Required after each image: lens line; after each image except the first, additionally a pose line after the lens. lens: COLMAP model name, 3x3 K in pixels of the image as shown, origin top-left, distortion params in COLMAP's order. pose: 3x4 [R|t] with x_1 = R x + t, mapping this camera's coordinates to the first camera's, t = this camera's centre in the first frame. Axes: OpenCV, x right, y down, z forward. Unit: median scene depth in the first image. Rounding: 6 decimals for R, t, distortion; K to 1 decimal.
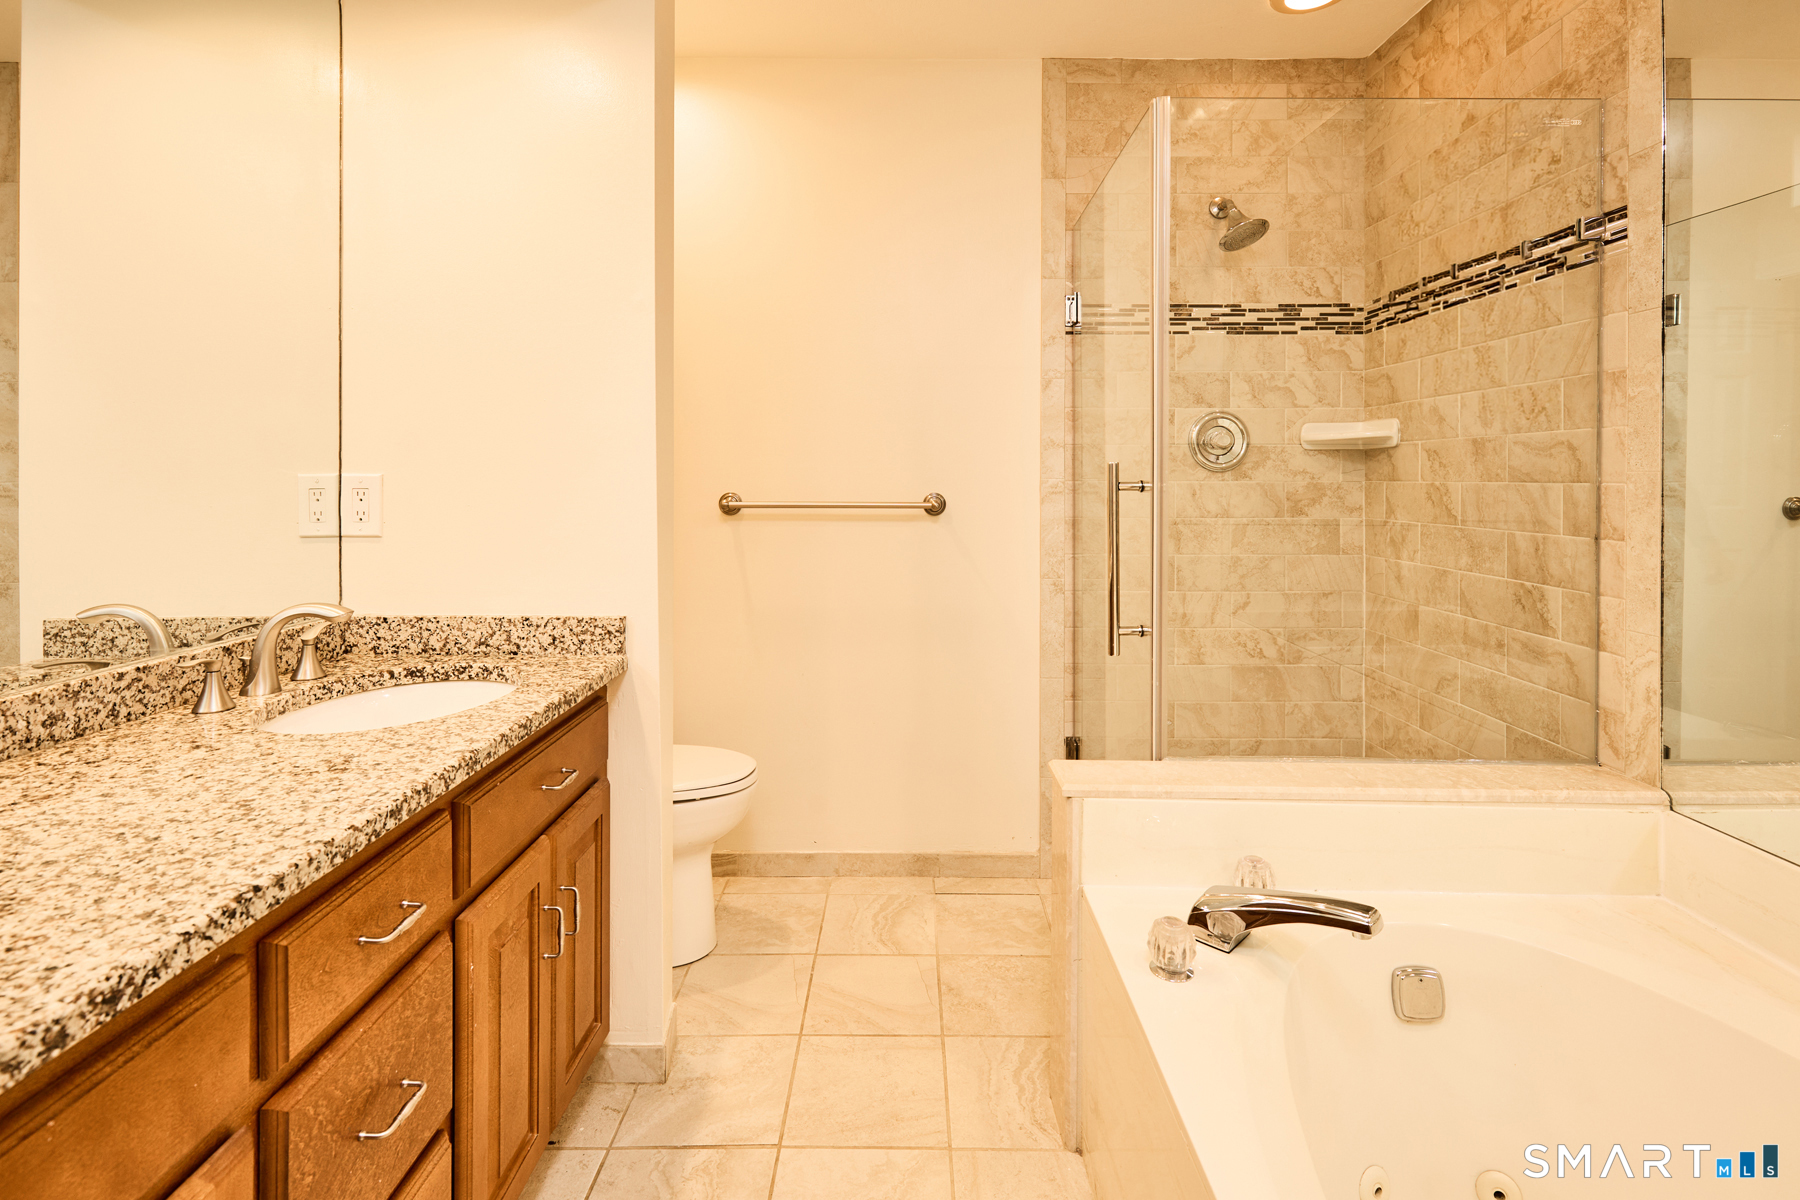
lens RADIAL K [[852.9, 0, 901.6], [0, 852.9, 480.1], [0, 0, 1]] dist [0.001653, 0.000153]
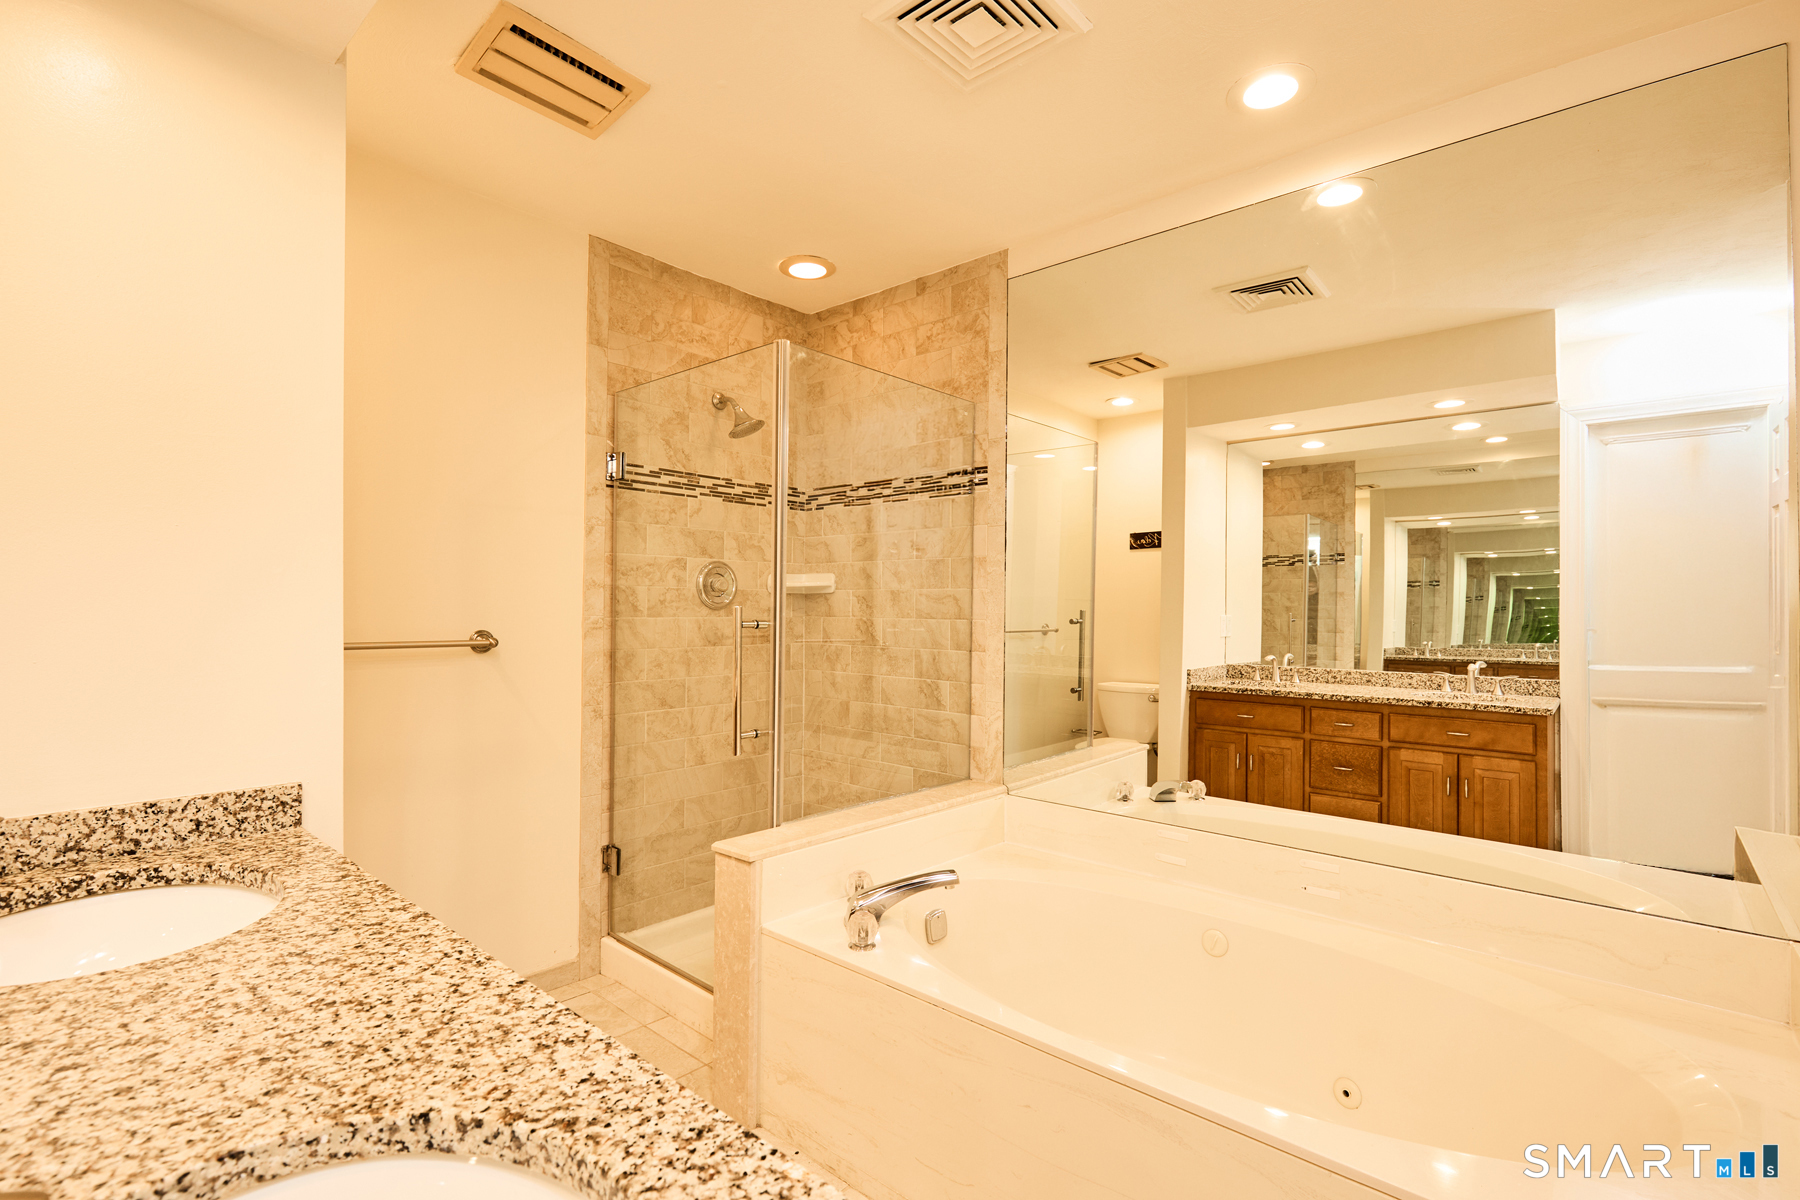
lens RADIAL K [[822.4, 0, 902.6], [0, 822.4, 609.3], [0, 0, 1]] dist [0.003129, -0.000214]
pose [[0.656331, 0.002263, 0.754469, -0.384549], [-0.004614, 0.999989, 0.001015, -0.013349], [-0.754459, -0.004147, 0.656334, -0.005484]]
